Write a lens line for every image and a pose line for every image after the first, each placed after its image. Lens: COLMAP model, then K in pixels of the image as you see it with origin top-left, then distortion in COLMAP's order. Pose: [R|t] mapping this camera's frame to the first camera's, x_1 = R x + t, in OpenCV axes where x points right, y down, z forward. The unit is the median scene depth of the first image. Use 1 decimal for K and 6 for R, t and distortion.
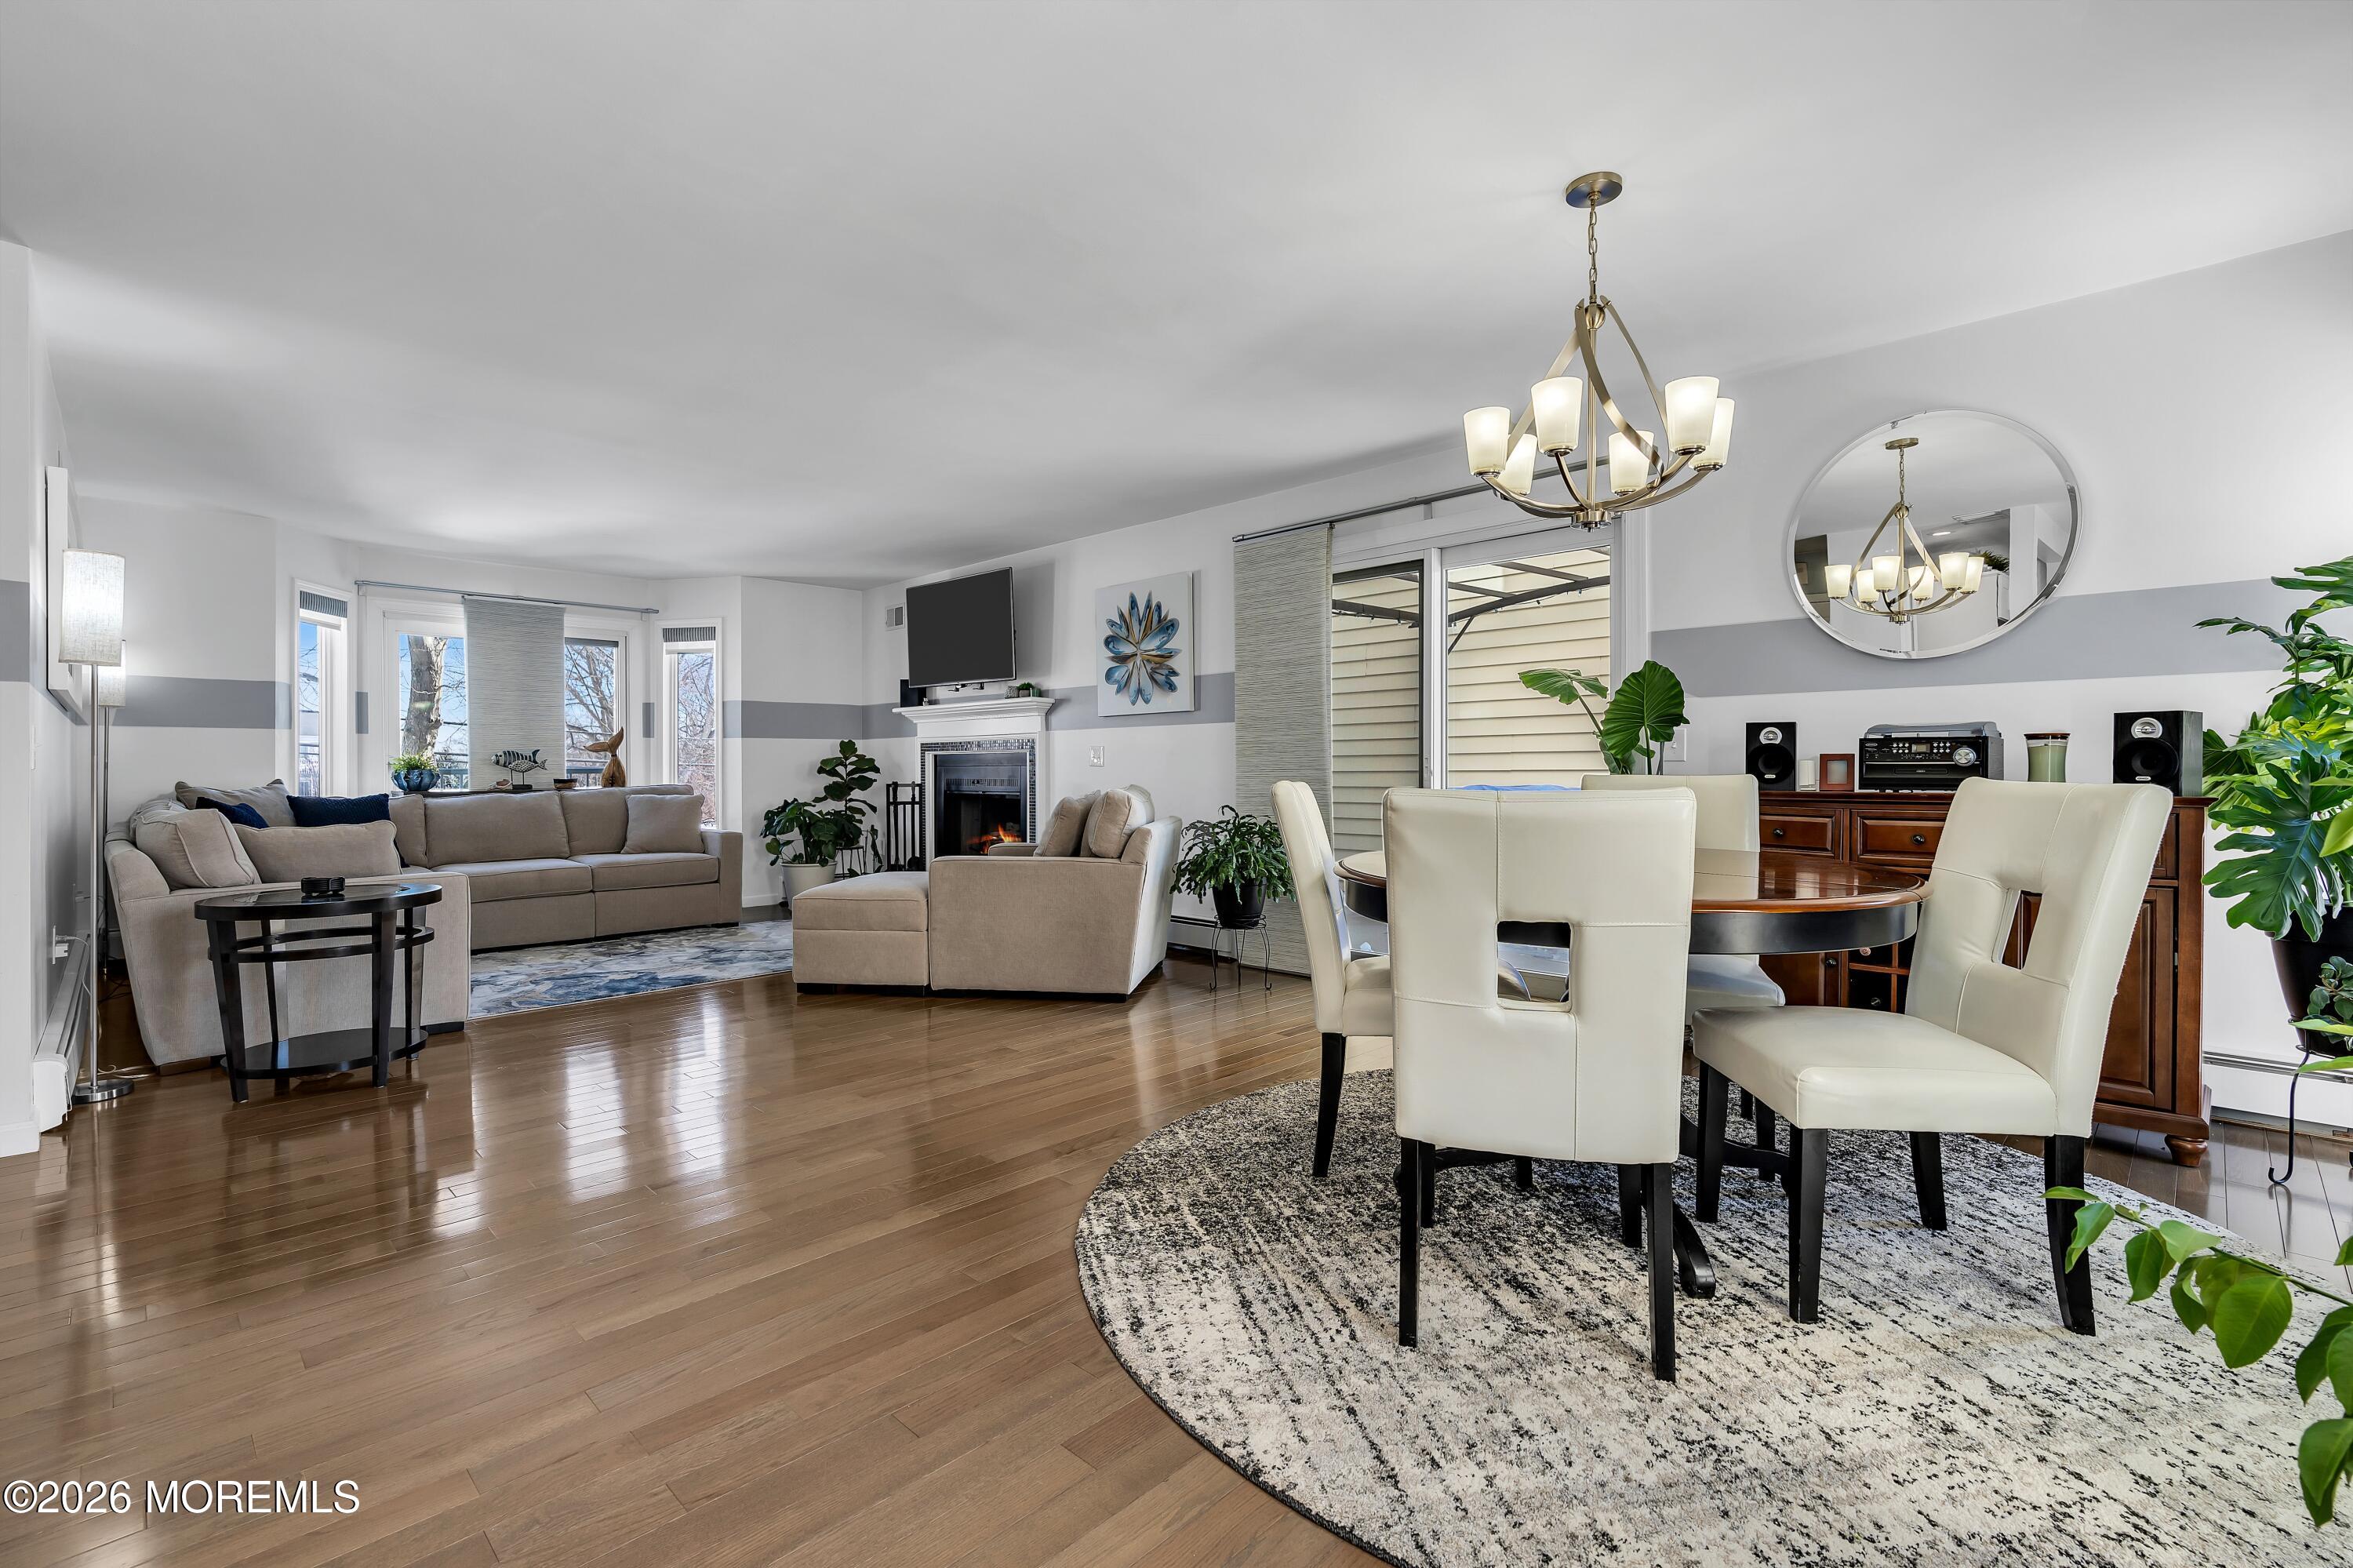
lens RADIAL K [[1050.8, 0, 1172.0], [0, 1050.8, 774.1], [0, 0, 1]] dist [-0.006410, 0.001190]
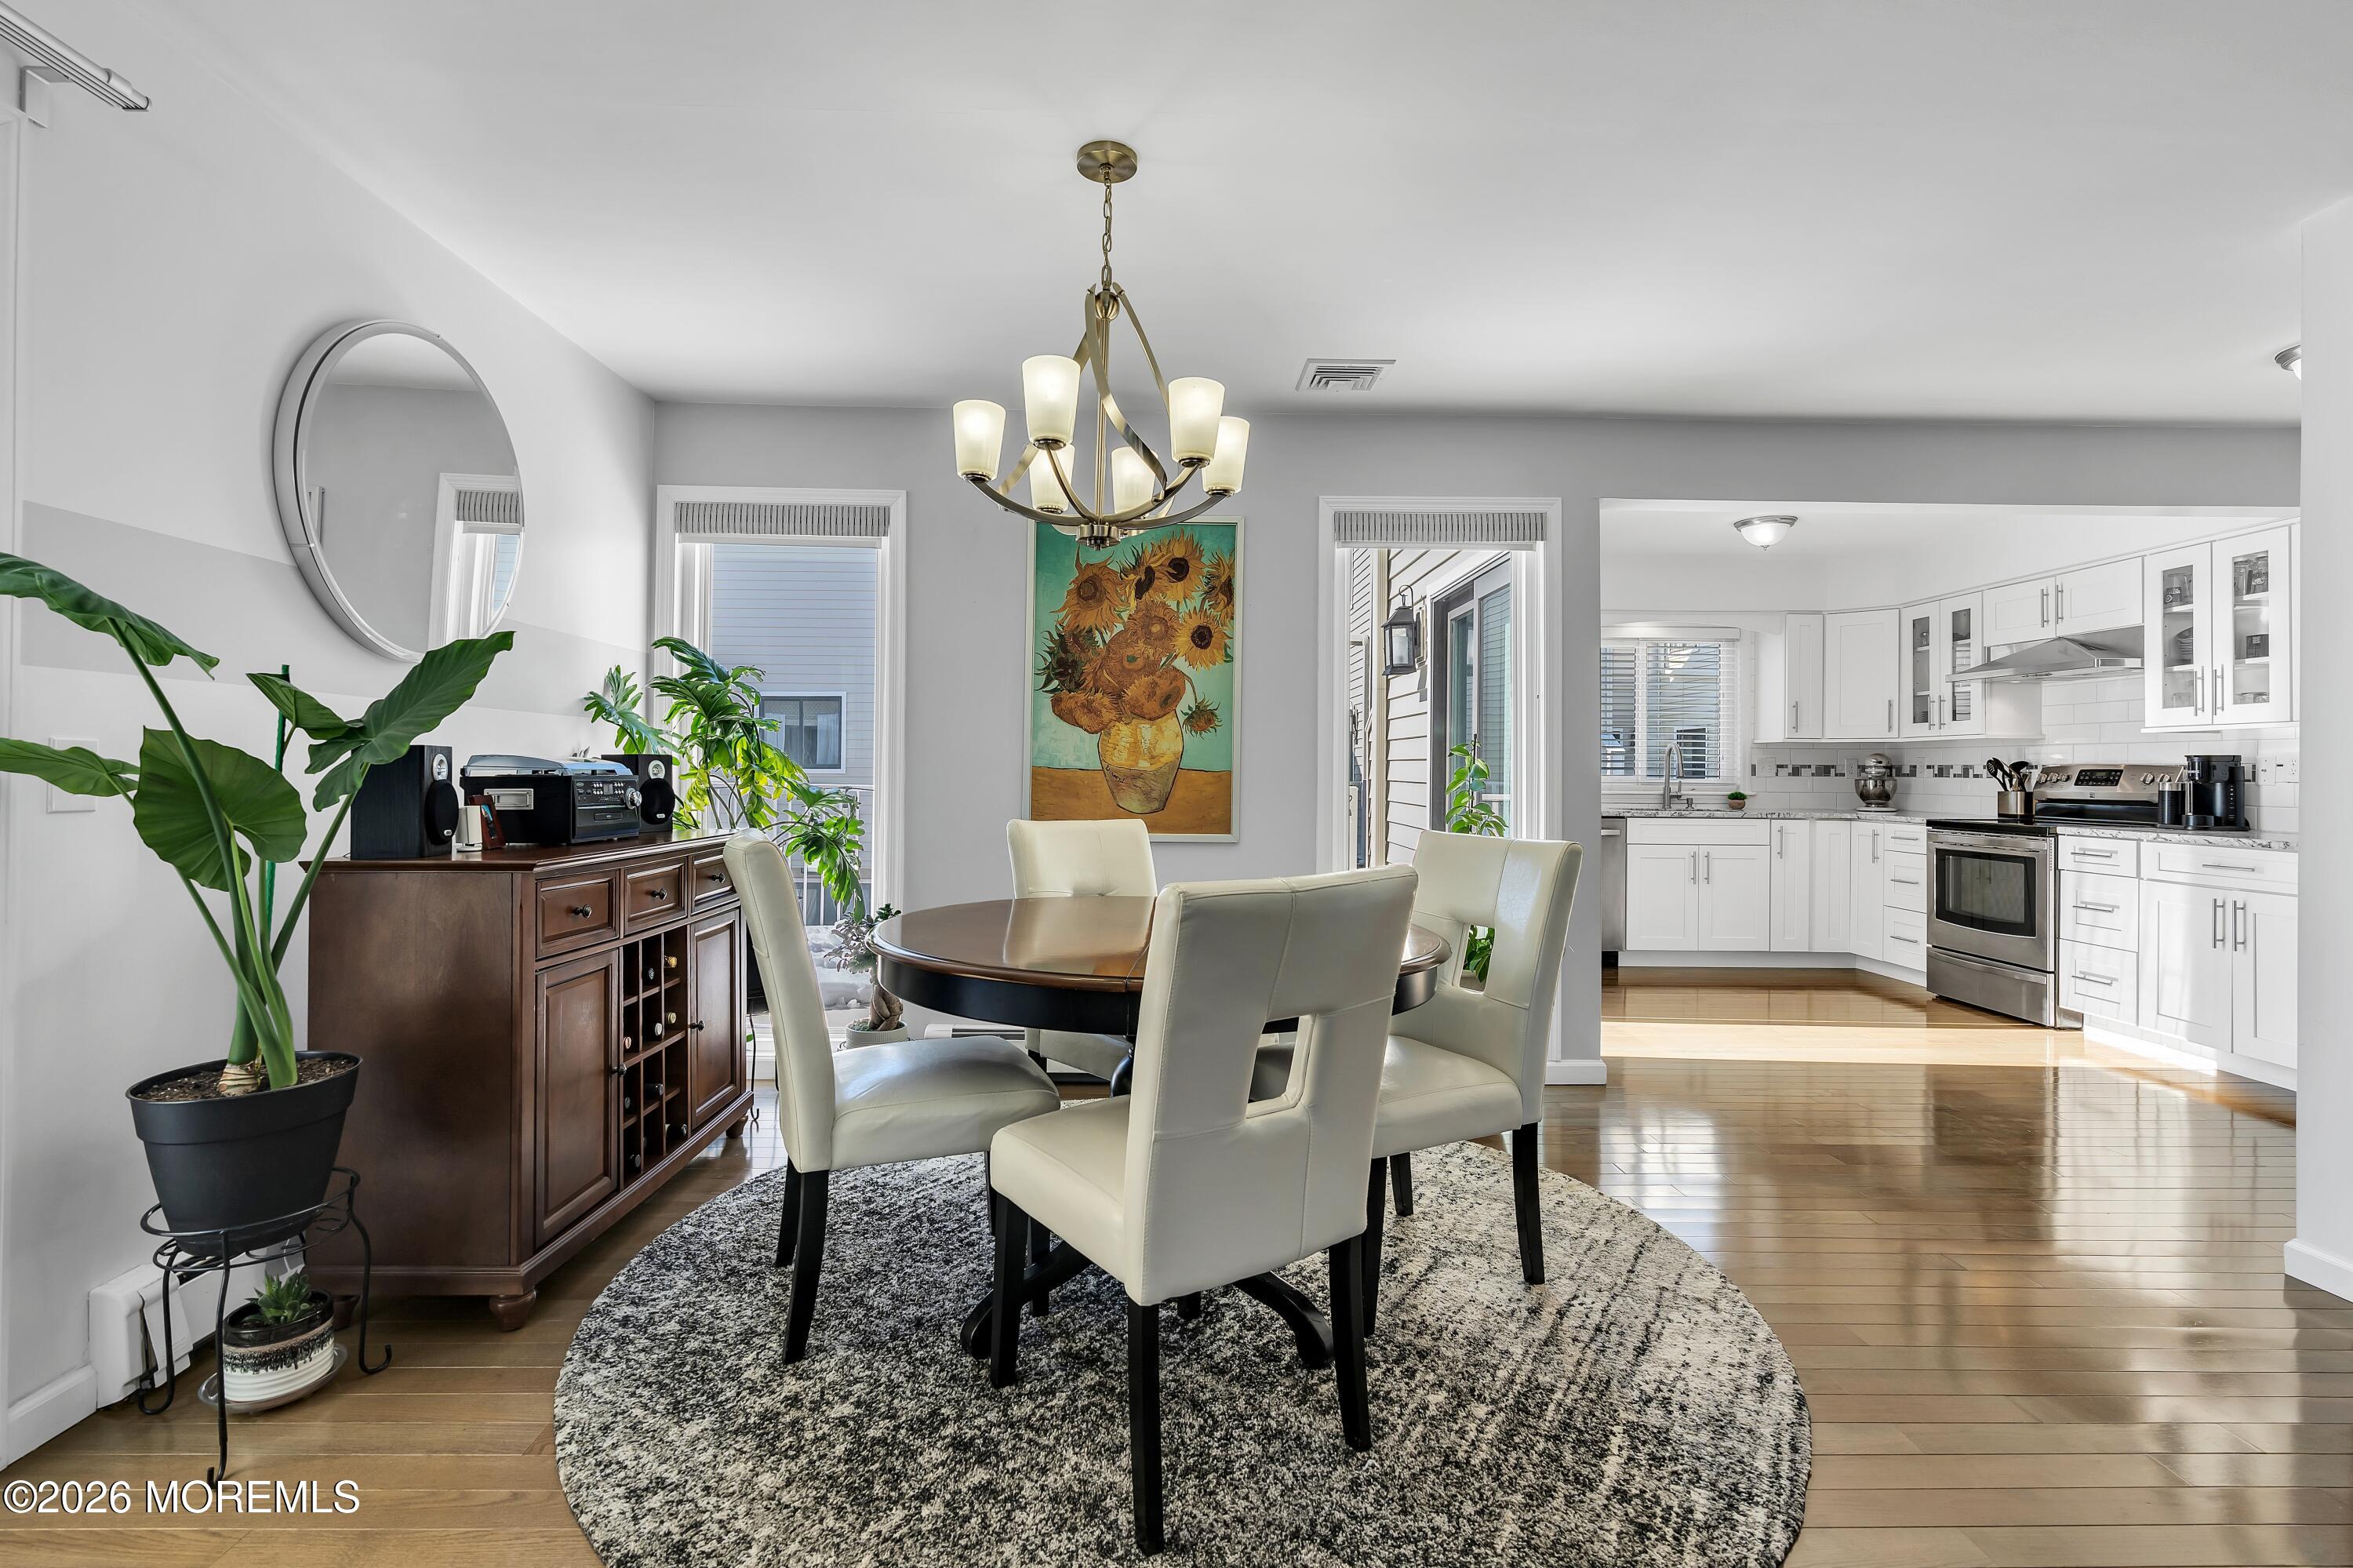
lens RADIAL K [[1065.9, 0, 1178.1], [0, 1065.9, 763.4], [0, 0, 1]] dist [-0.000739, -0.000166]
pose [[-0.722735, 0.001510, 0.691124, -0.116519], [-0.005664, 0.999951, -0.008107, -0.022819], [-0.691102, -0.009774, -0.722691, 0.739732]]
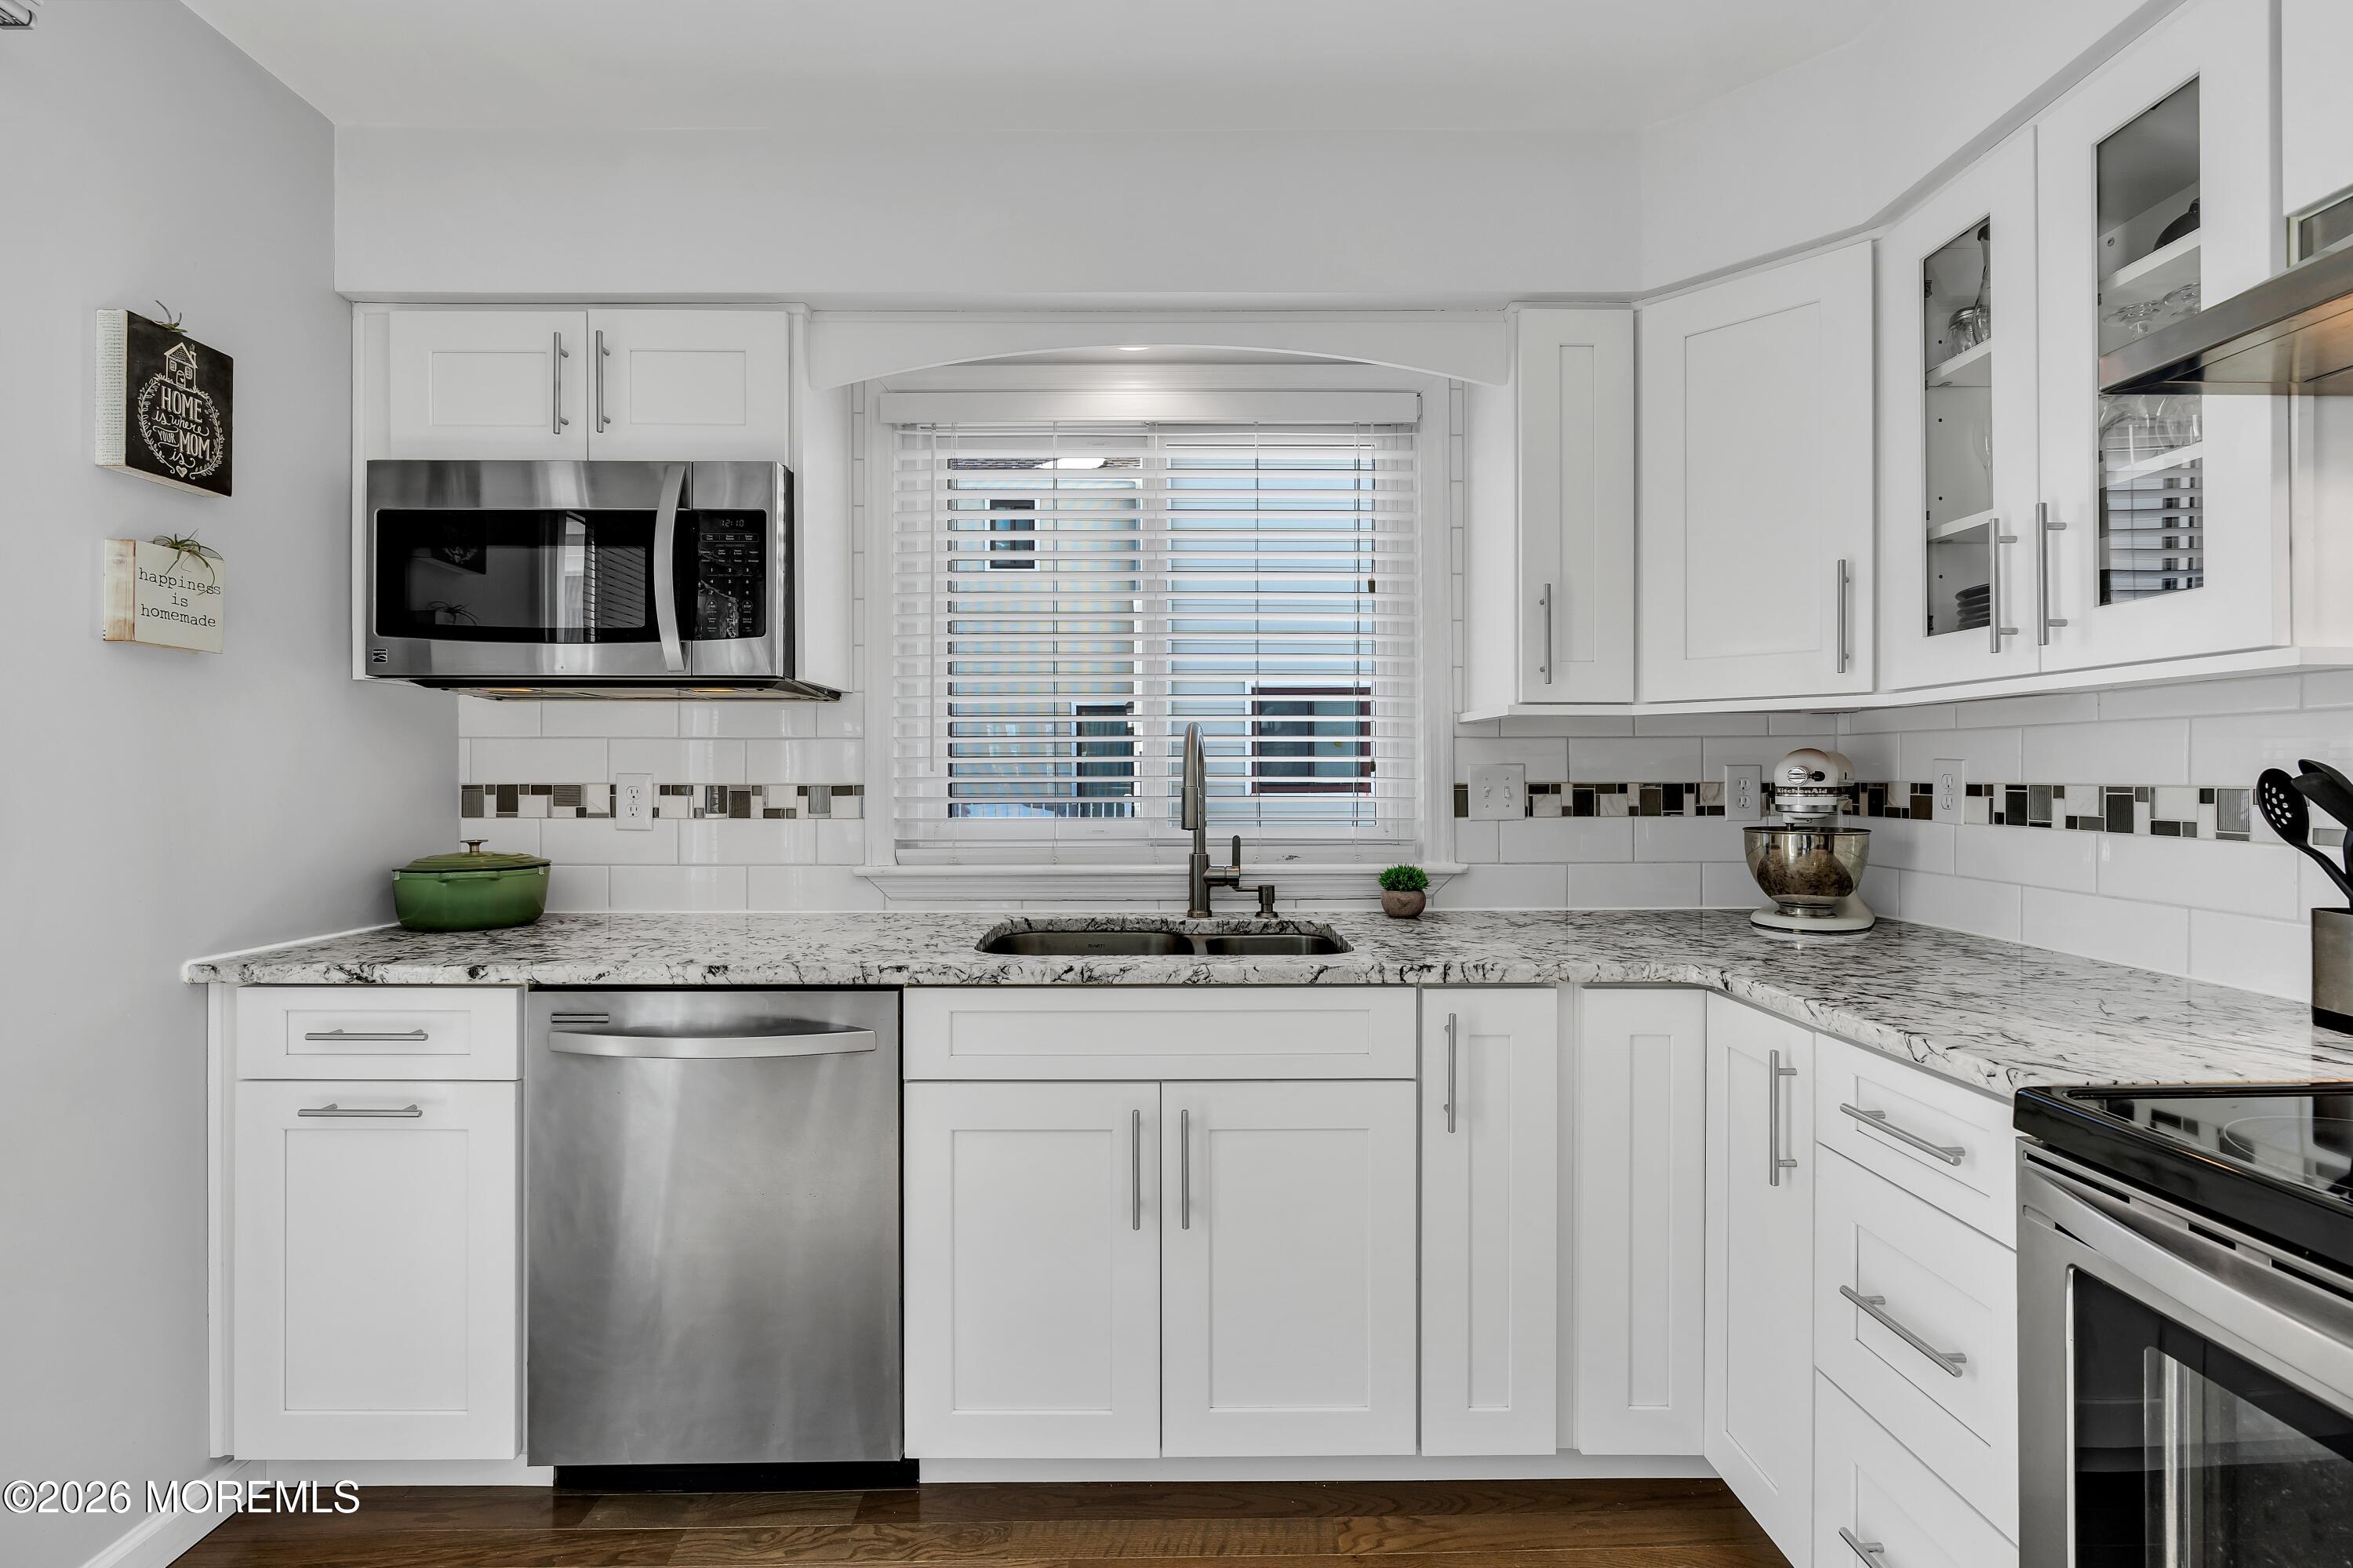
lens RADIAL K [[1050.8, 0, 1172.0], [0, 1050.8, 774.1], [0, 0, 1]] dist [-0.006410, 0.001190]
pose [[-0.719811, 0.004074, 0.694158, 0.043614], [0.004868, 0.999988, -0.000821, -0.039448], [-0.694153, 0.002788, -0.719822, -0.219456]]
